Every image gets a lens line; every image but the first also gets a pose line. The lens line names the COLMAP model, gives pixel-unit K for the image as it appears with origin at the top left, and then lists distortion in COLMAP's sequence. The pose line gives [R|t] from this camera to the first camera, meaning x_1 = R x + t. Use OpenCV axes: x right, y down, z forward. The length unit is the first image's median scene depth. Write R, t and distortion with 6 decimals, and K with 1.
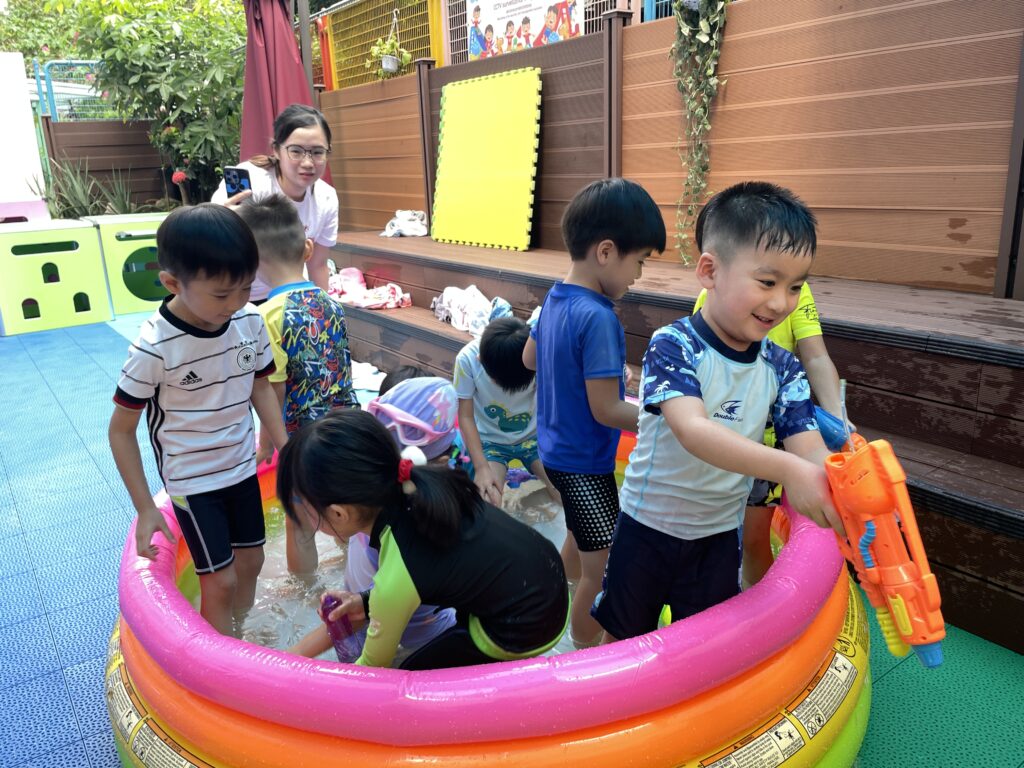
lens RADIAL K [[761.0, 0, 525.7], [0, 761.0, 381.3], [0, 0, 1]] dist [0.041566, -0.070253]
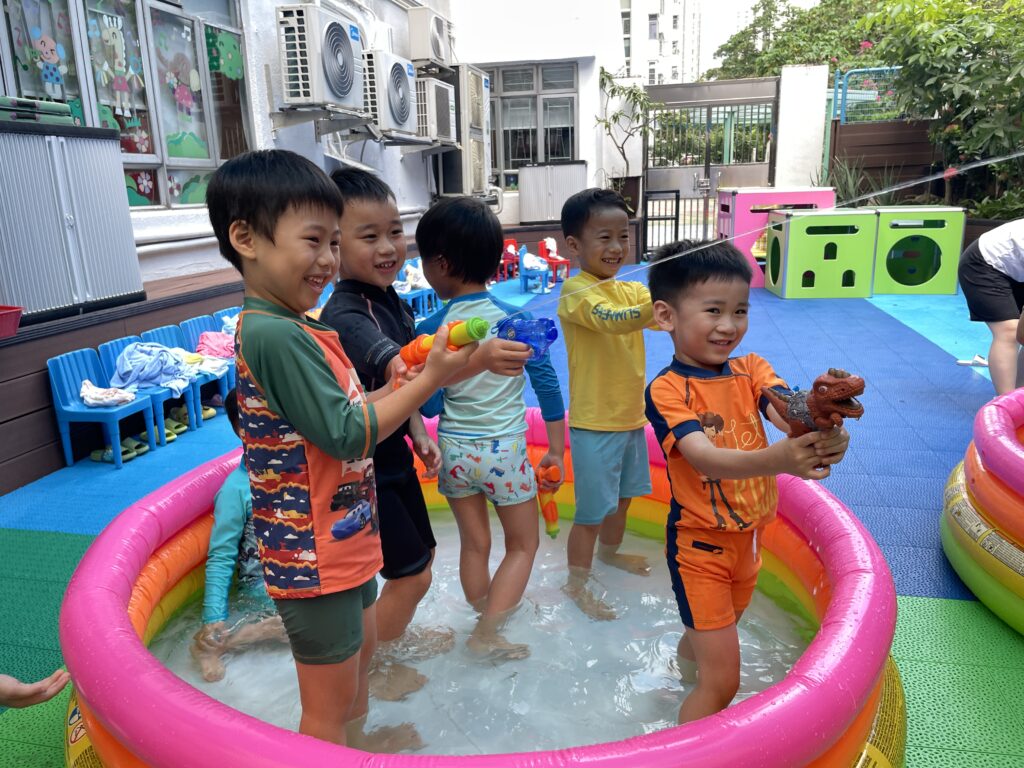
lens RADIAL K [[761.0, 0, 525.7], [0, 761.0, 381.3], [0, 0, 1]] dist [0.041566, -0.070253]
pose [[0.650125, 0.199290, -0.733226, -0.011727], [-0.200645, 0.975766, 0.087307, 0.035086], [0.732857, 0.090358, 0.674356, -0.099012]]
